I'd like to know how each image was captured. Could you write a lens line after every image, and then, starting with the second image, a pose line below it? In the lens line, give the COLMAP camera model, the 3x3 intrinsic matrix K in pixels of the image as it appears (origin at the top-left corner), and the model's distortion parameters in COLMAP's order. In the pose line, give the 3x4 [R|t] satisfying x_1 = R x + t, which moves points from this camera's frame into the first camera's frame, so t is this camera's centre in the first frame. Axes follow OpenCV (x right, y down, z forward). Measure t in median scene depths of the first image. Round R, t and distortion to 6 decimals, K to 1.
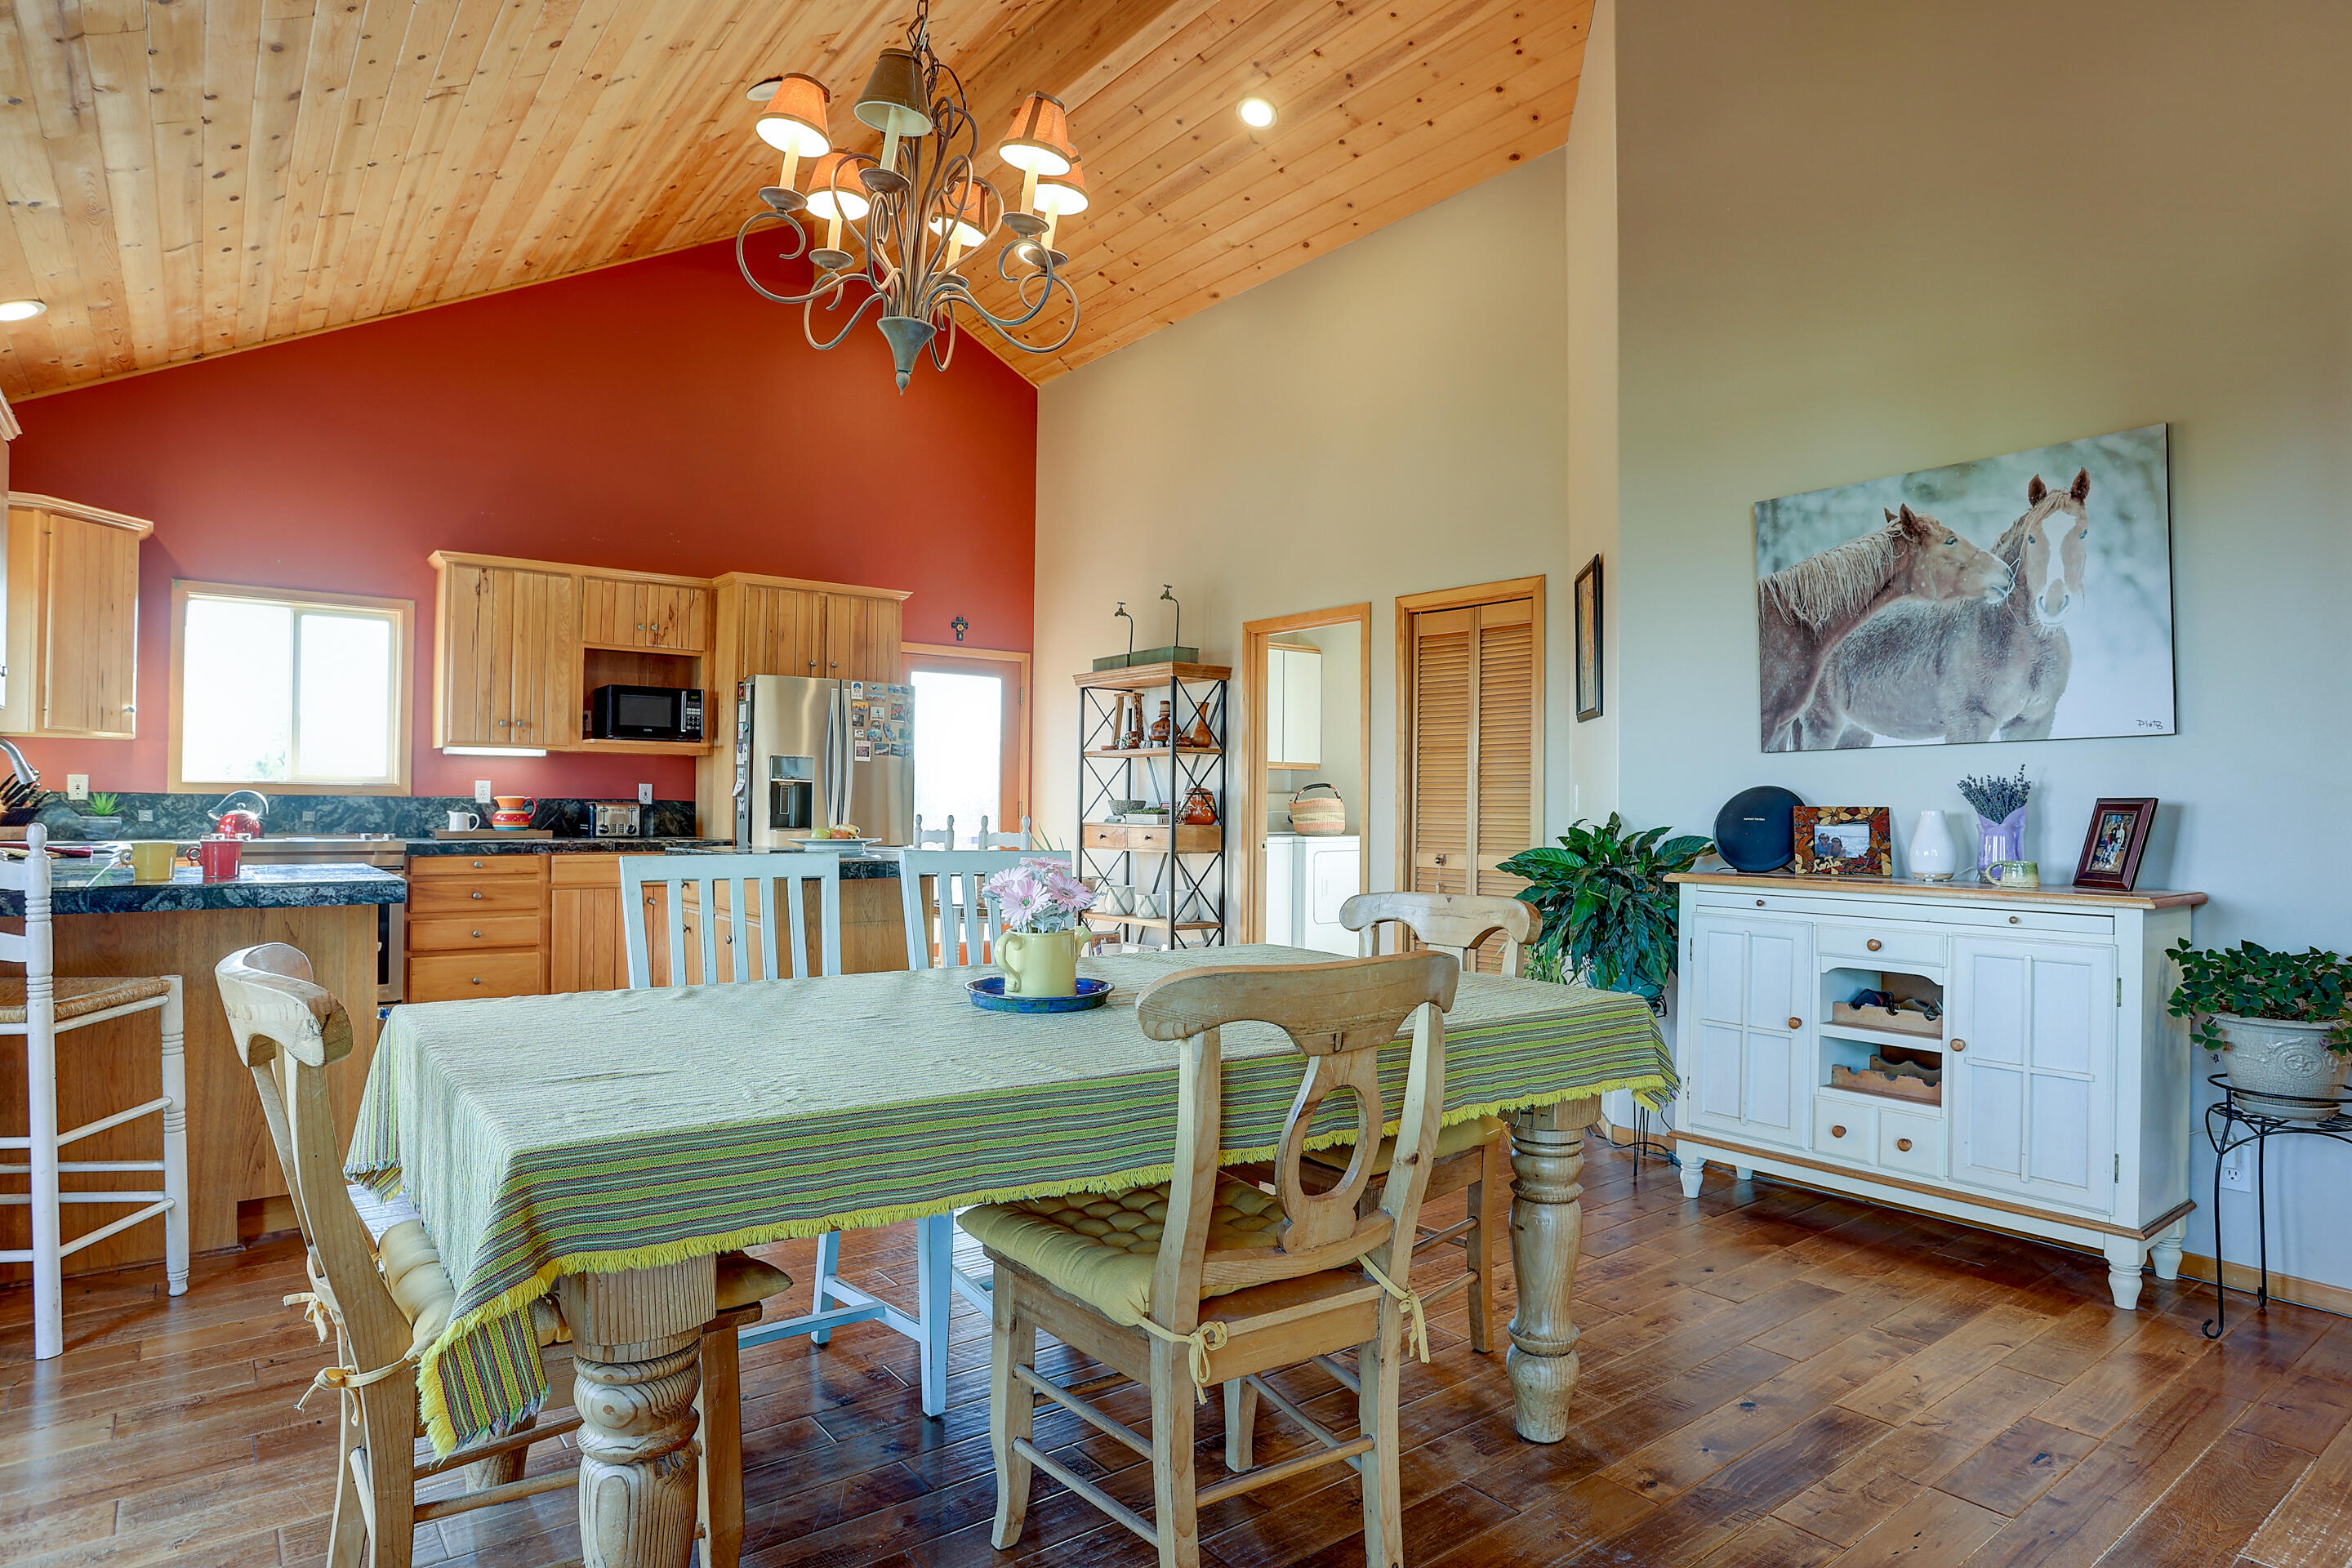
lens RADIAL K [[1322.2, 0, 1202.6], [0, 1322.2, 793.1], [0, 0, 1]] dist [-0.070635, 0.030284]
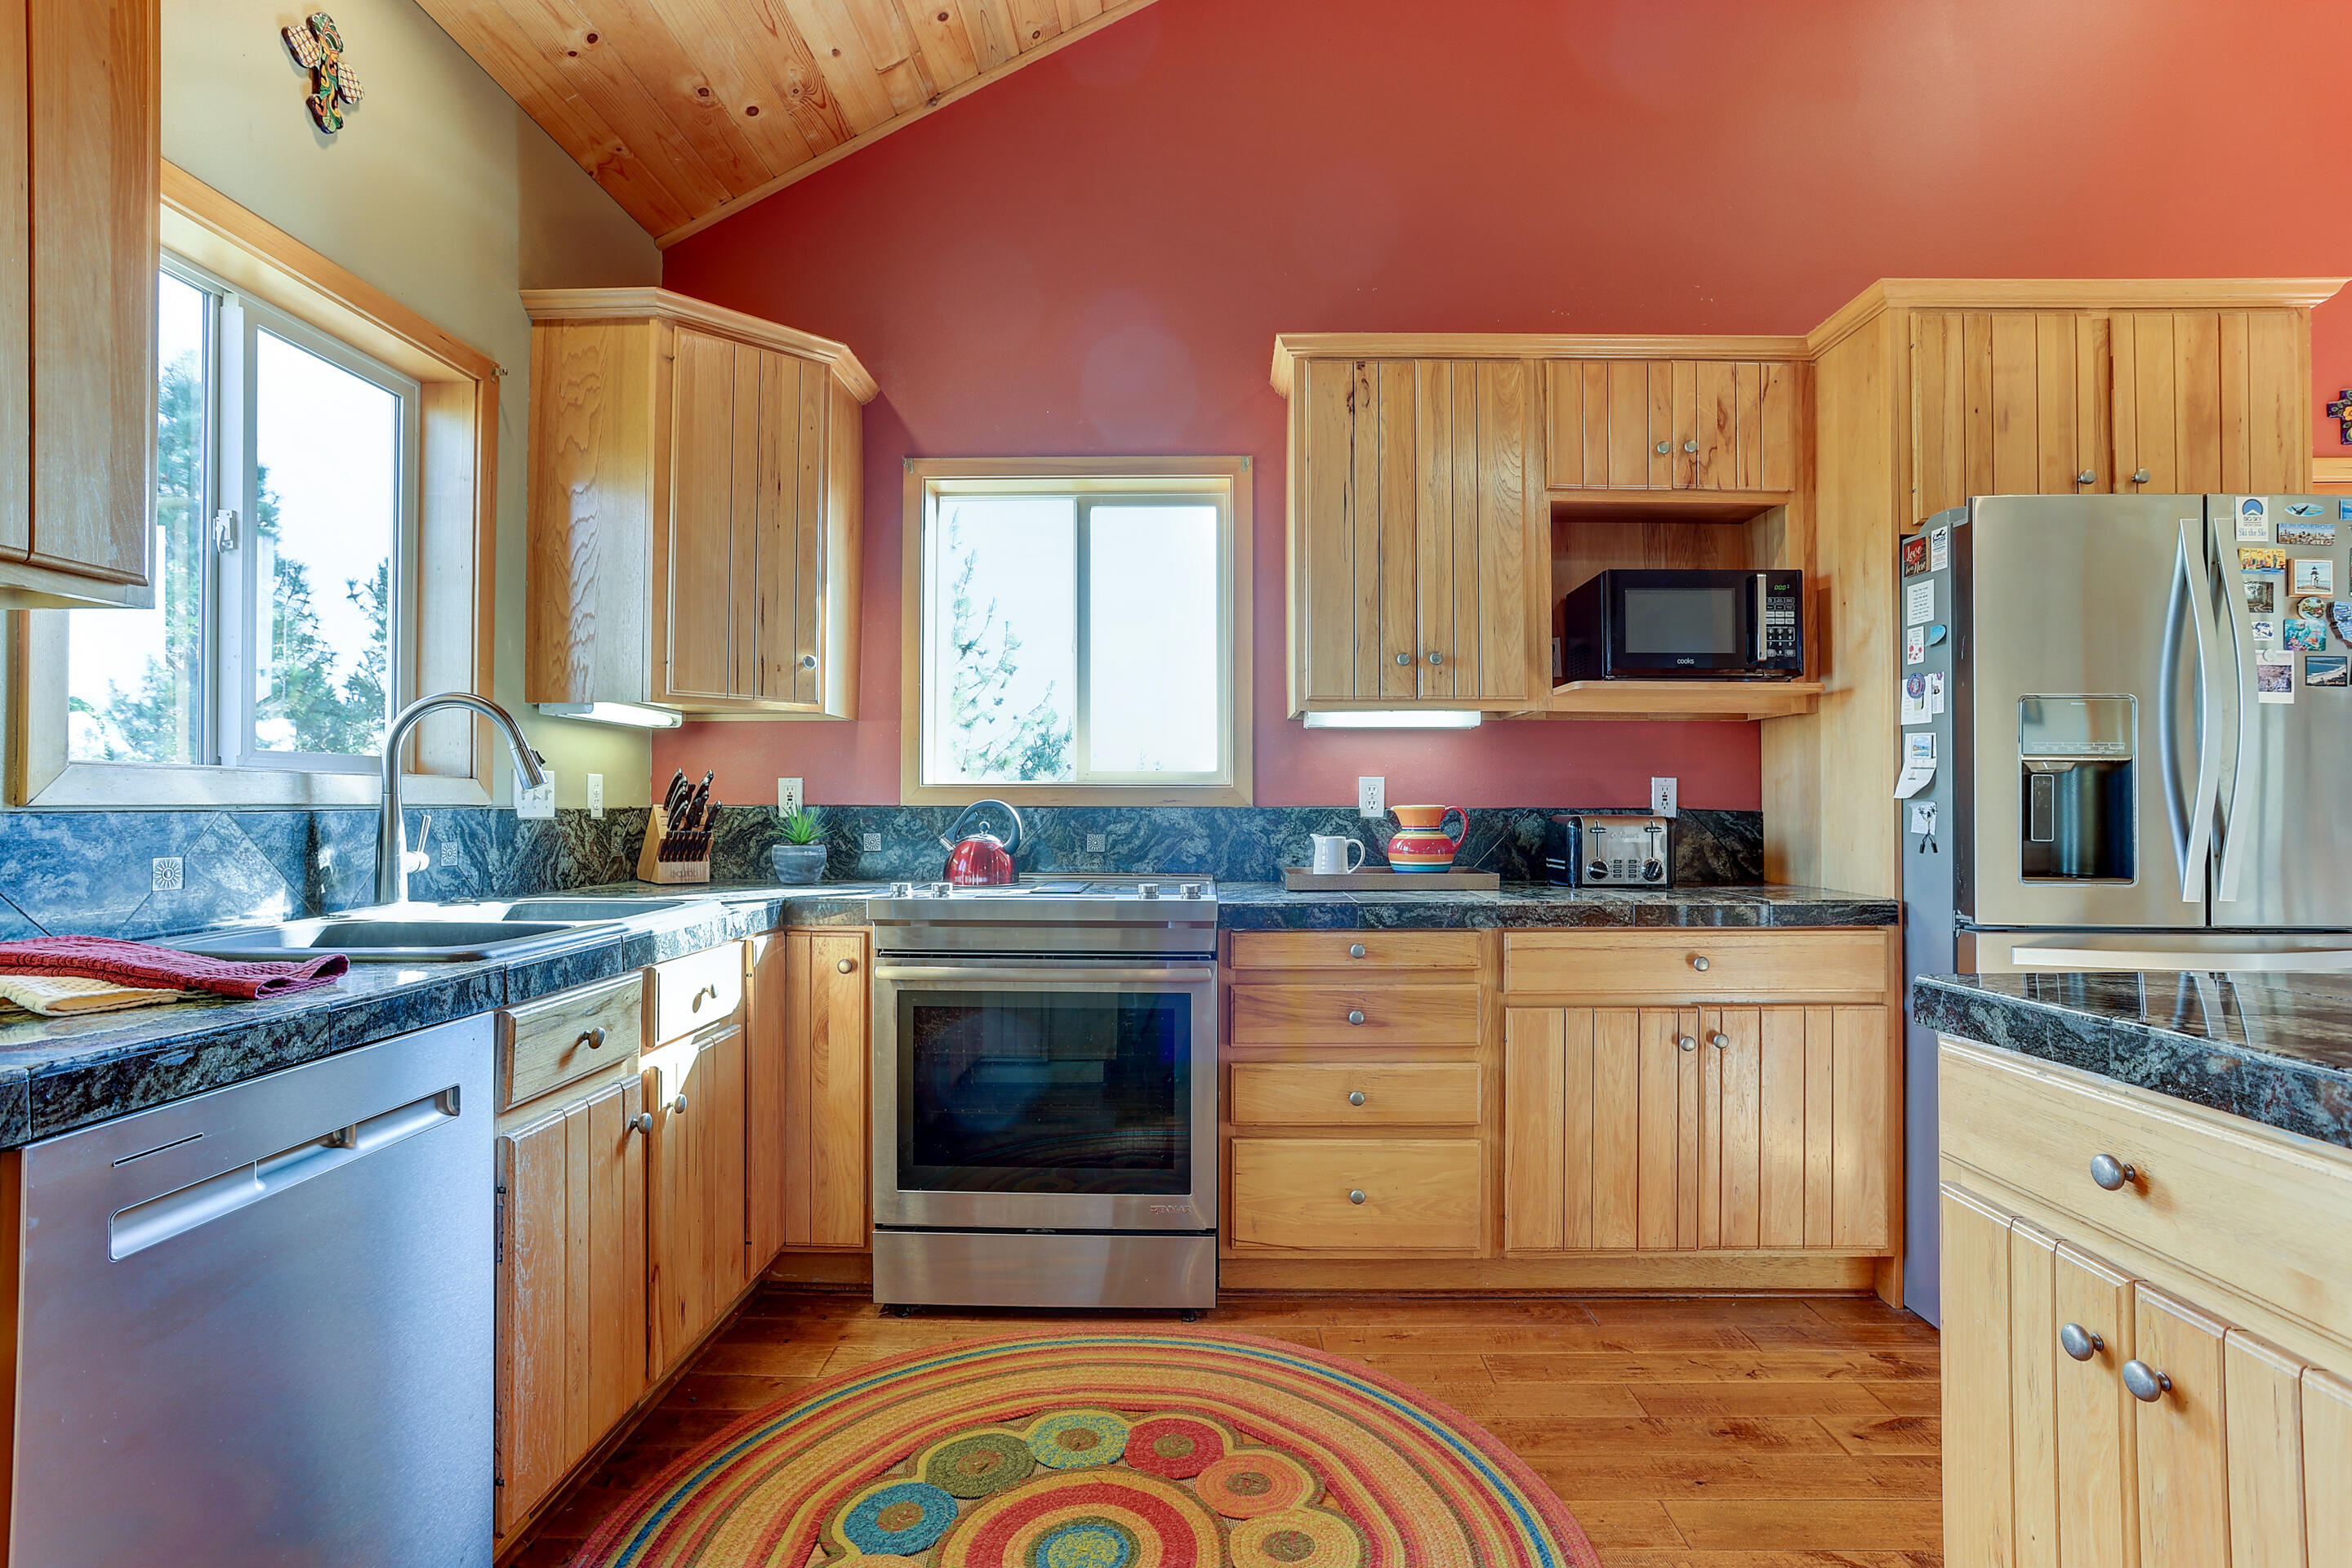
lens RADIAL K [[1135.2, 0, 1177.8], [0, 1135.2, 789.2], [0, 0, 1]] dist [-0.060682, 0.026857]
pose [[0.769429, -0.017992, -0.638479, -0.330579], [0.011288, 0.999830, -0.014572, 0.001745], [0.638633, 0.004006, 0.769501, 0.613442]]
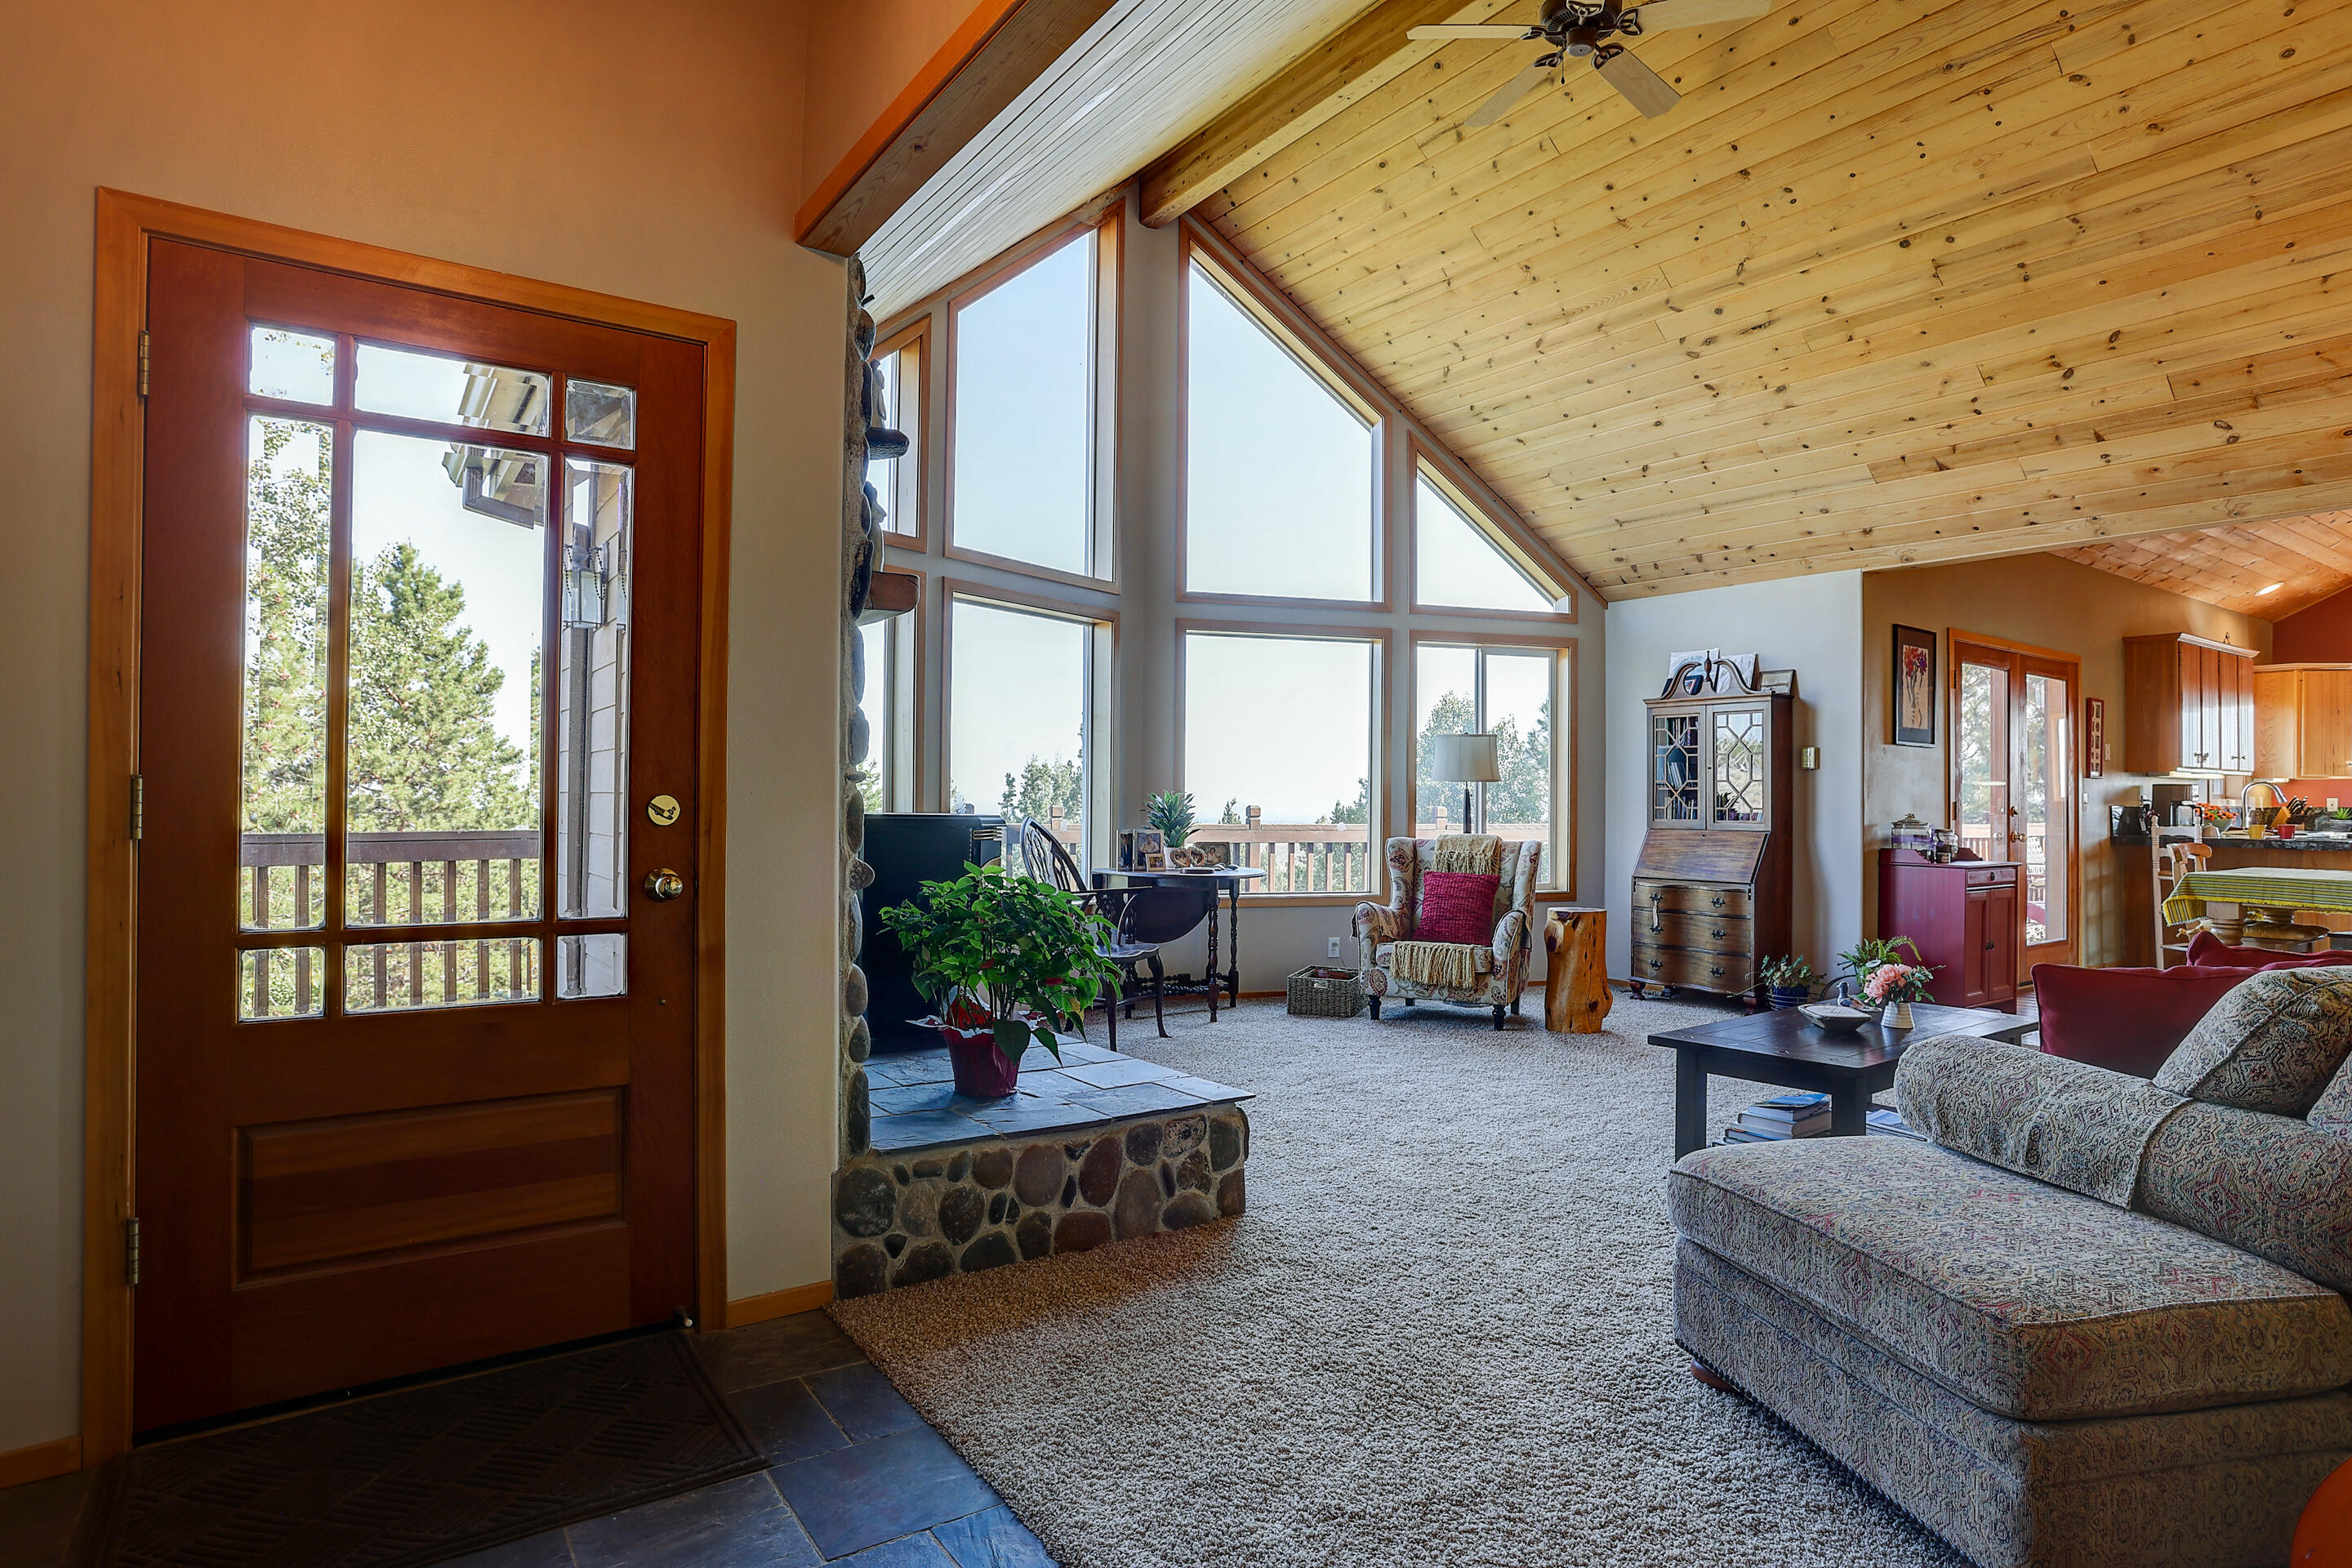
lens RADIAL K [[1243.8, 0, 1215.0], [0, 1243.8, 784.7], [0, 0, 1]] dist [-0.051072, 0.024861]
pose [[-0.037801, -0.019623, -0.999093, 0.897347], [-0.000837, 0.999807, -0.019606, 0.002619], [0.999285, 0.000095, -0.037810, -0.546976]]
